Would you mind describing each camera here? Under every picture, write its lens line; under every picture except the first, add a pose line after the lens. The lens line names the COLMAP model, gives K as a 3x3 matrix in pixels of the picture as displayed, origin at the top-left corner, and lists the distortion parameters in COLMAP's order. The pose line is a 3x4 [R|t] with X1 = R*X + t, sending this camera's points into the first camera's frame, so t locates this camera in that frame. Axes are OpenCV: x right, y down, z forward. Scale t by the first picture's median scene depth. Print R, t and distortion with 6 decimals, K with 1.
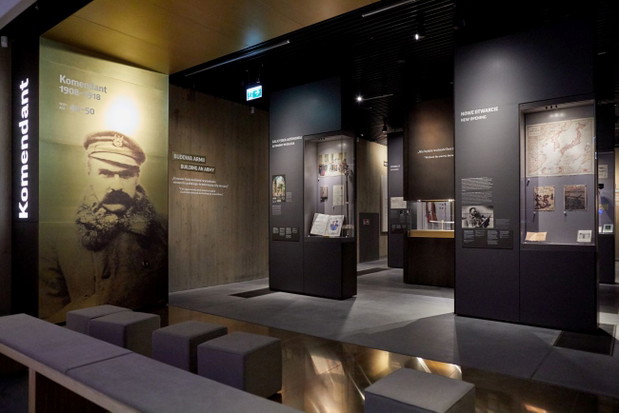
lens RADIAL K [[421.0, 0, 309.4], [0, 421.0, 216.9], [0, 0, 1]] dist [0.002348, 0.000891]
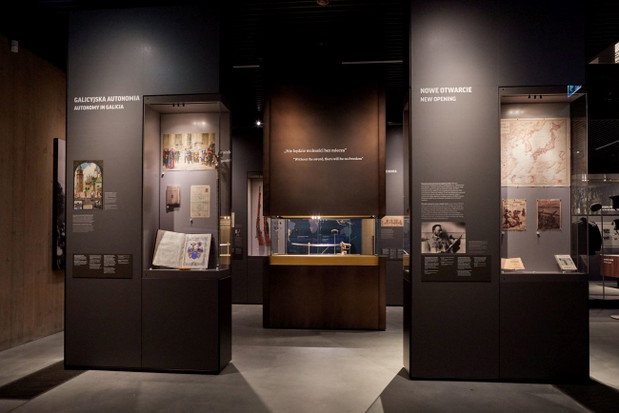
lens RADIAL K [[439.0, 0, 309.0], [0, 439.0, 238.3], [0, 0, 1]] dist [-0.012464, 0.001343]
pose [[0.845260, 0.007566, 0.534302, -0.143852], [-0.006581, 0.999971, -0.003748, 0.004131], [-0.534315, -0.000348, 0.845285, 0.378276]]
